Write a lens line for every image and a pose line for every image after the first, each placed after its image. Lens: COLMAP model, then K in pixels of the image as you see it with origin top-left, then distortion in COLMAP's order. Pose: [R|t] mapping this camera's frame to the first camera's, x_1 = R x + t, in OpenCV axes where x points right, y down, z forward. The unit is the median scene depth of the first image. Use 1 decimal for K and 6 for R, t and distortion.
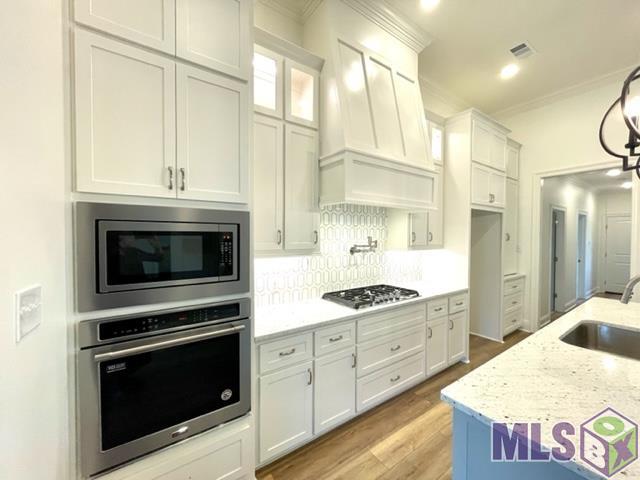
lens RADIAL K [[259.5, 0, 319.2], [0, 259.5, 239.4], [0, 0, 1]] dist [-0.002999, -0.000056]
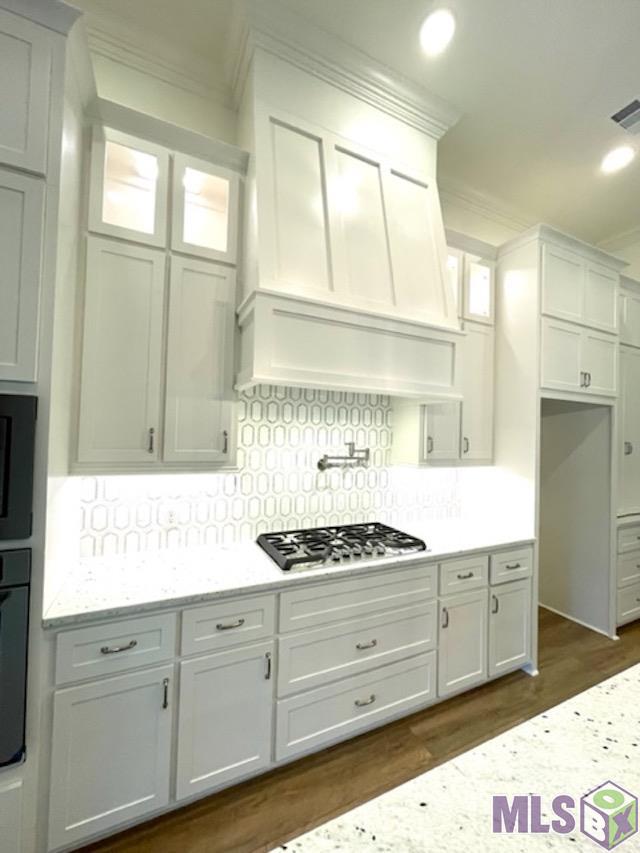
lens RADIAL K [[345.8, 0, 320.3], [0, 345.8, 426.7], [0, 0, 1]] dist [-0.002999, -0.000056]
pose [[0.986267, 0.017957, -0.164183, 0.277195], [-0.024890, 0.998879, -0.040272, -0.014183], [0.163275, 0.043805, 0.985608, 0.208352]]
